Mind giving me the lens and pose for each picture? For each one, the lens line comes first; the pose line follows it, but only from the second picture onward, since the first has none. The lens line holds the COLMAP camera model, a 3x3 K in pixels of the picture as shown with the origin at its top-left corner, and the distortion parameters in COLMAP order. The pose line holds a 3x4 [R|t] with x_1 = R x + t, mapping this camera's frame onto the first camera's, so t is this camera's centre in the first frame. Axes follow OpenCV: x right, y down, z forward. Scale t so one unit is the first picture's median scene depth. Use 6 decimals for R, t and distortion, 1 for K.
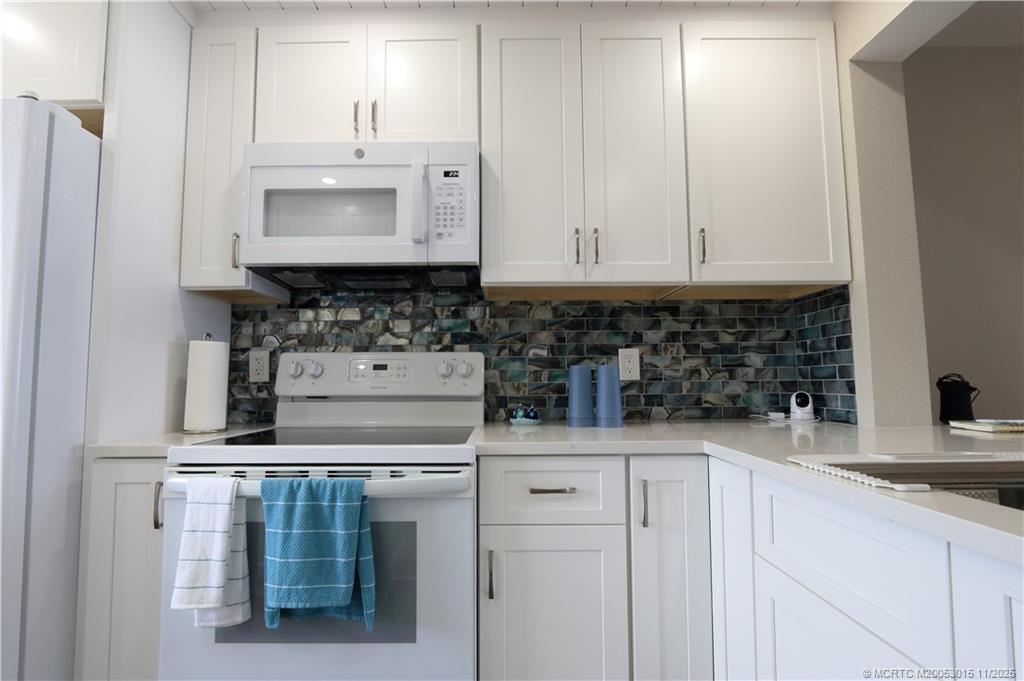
lens RADIAL K [[477.5, 0, 502.6], [0, 477.5, 341.5], [0, 0, 1]] dist [-0.012168, -0.000197]
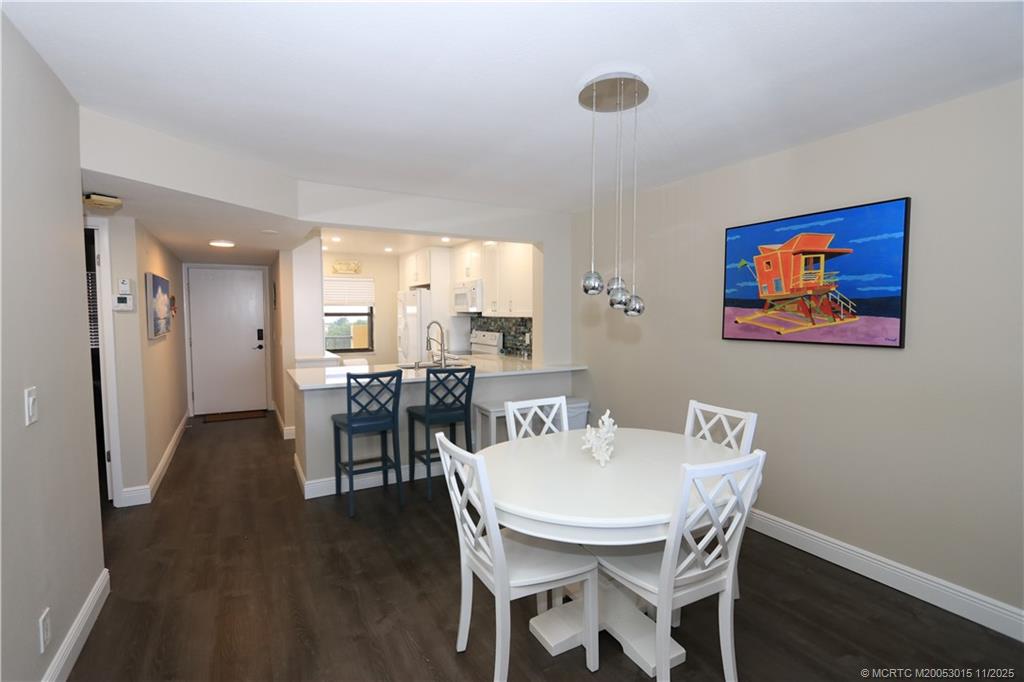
lens RADIAL K [[462.4, 0, 494.5], [0, 462.4, 341.2], [0, 0, 1]] dist [-0.000412, 0.000013]
pose [[0.480158, 0.059266, -0.875178, 2.734314], [0.064283, 0.992655, 0.102490, -0.249636], [0.874823, -0.105470, 0.472821, -0.572350]]
